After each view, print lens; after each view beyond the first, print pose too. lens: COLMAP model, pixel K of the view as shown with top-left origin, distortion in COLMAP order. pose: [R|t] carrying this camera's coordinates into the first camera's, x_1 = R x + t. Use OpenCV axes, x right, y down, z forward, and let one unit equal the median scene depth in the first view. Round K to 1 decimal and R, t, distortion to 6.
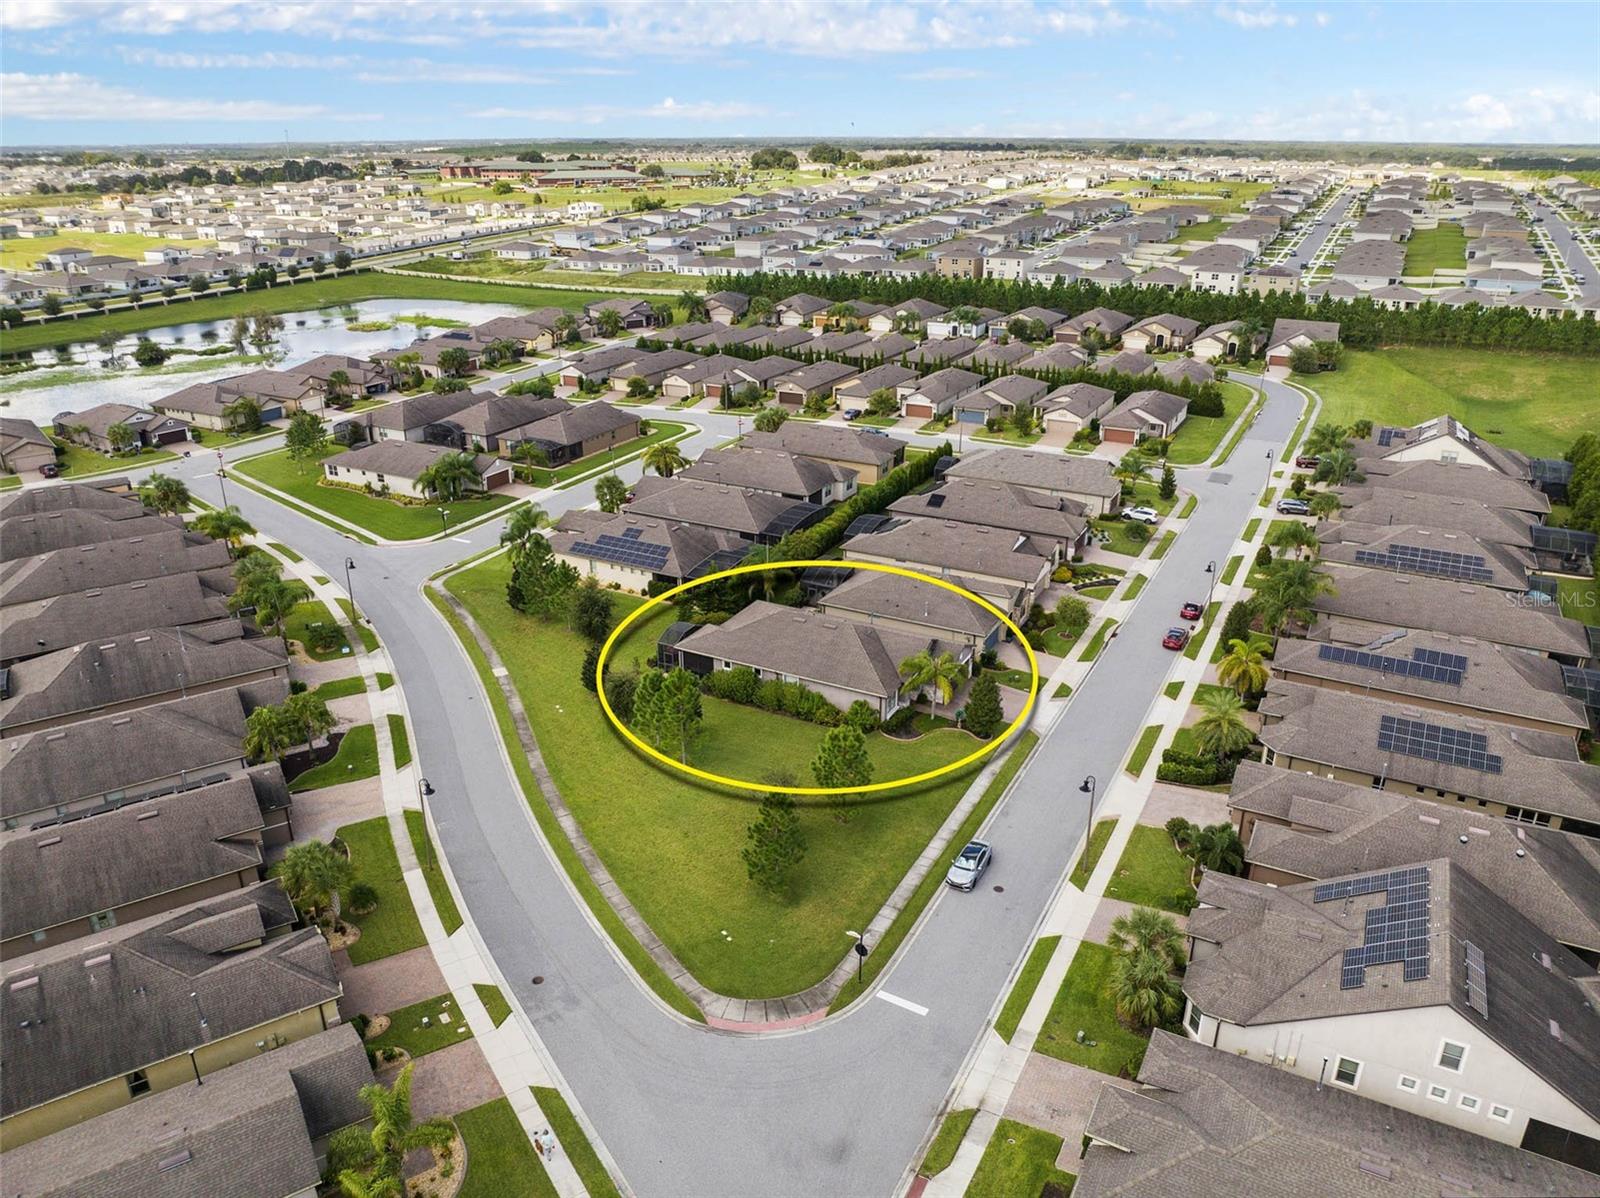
lens RADIAL K [[1136.4, 0, 800.6], [0, 1136.4, 599.6], [0, 0, 1]] dist [-0.038688, 0.000289]
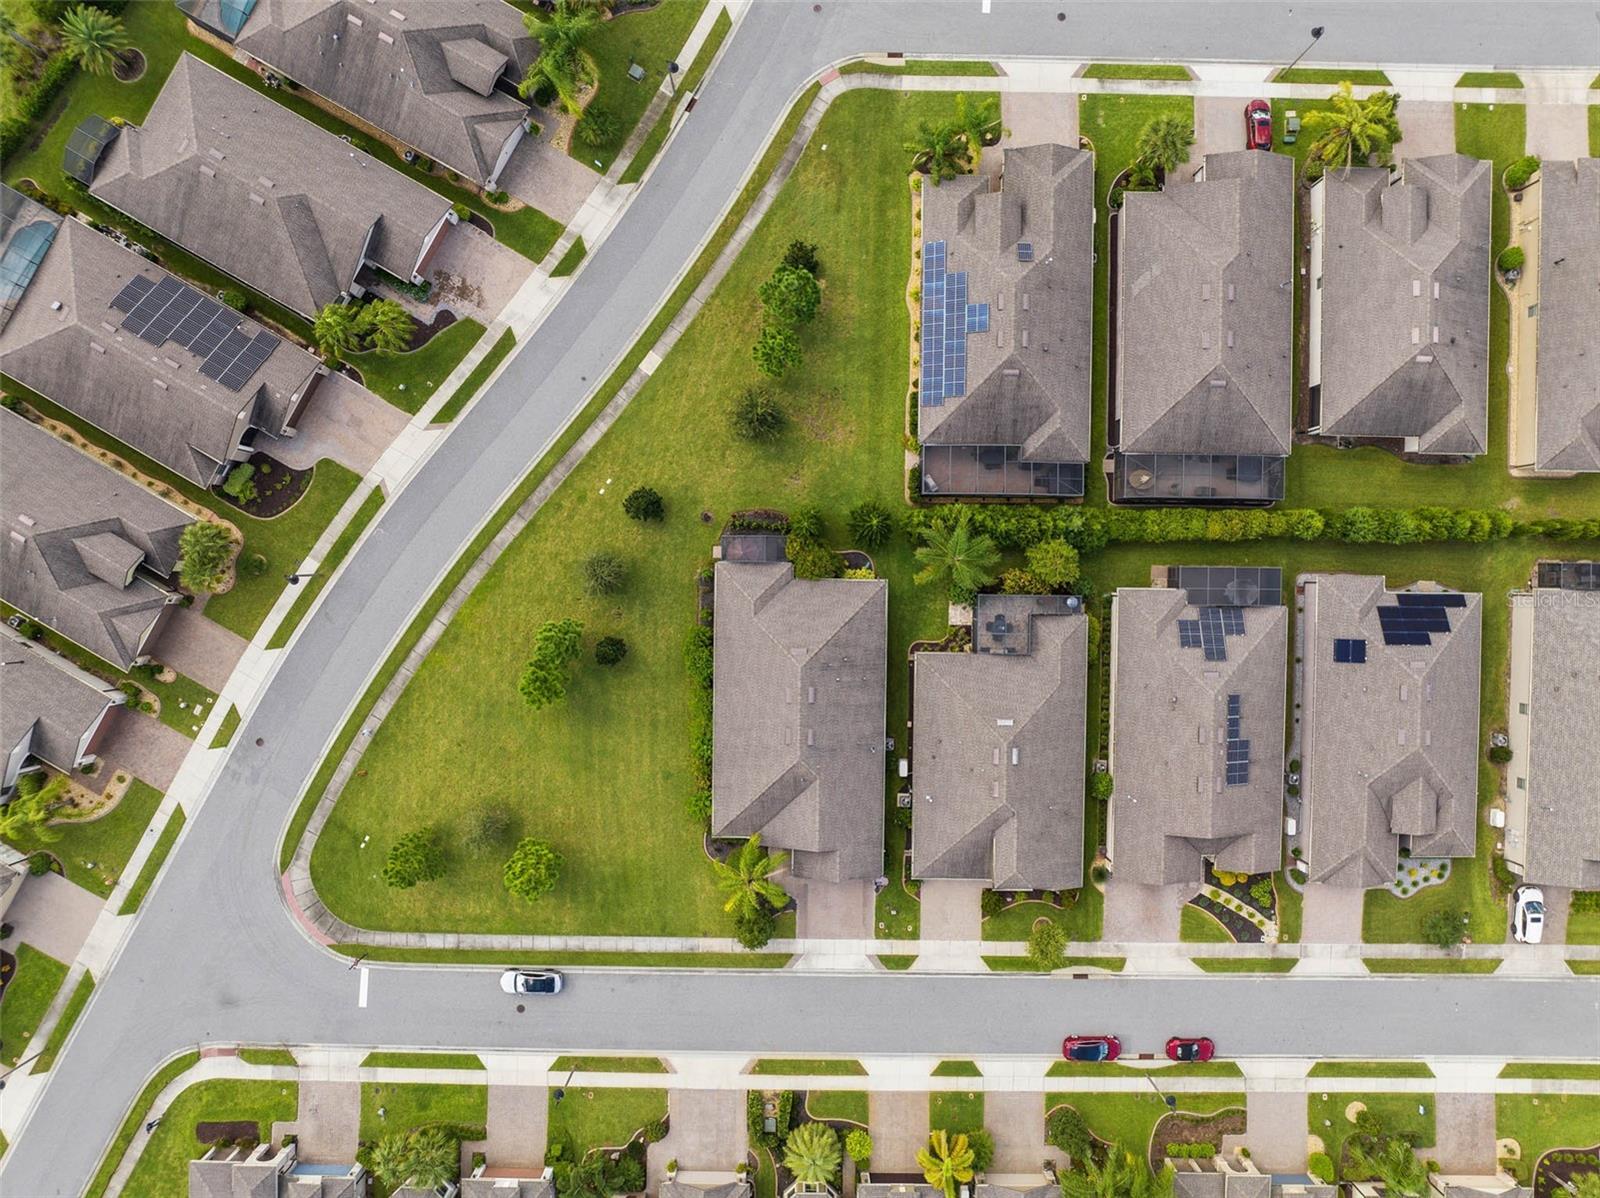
lens RADIAL K [[1136.4, 0, 797.2], [0, 1136.4, 599.0], [0, 0, 1]] dist [-0.038688, 0.000289]
pose [[0.457759, 0.888895, 0.017942, -0.110919], [-0.337550, 0.155090, 0.928443, -1.129343], [0.822506, -0.431060, 0.371040, 1.070701]]
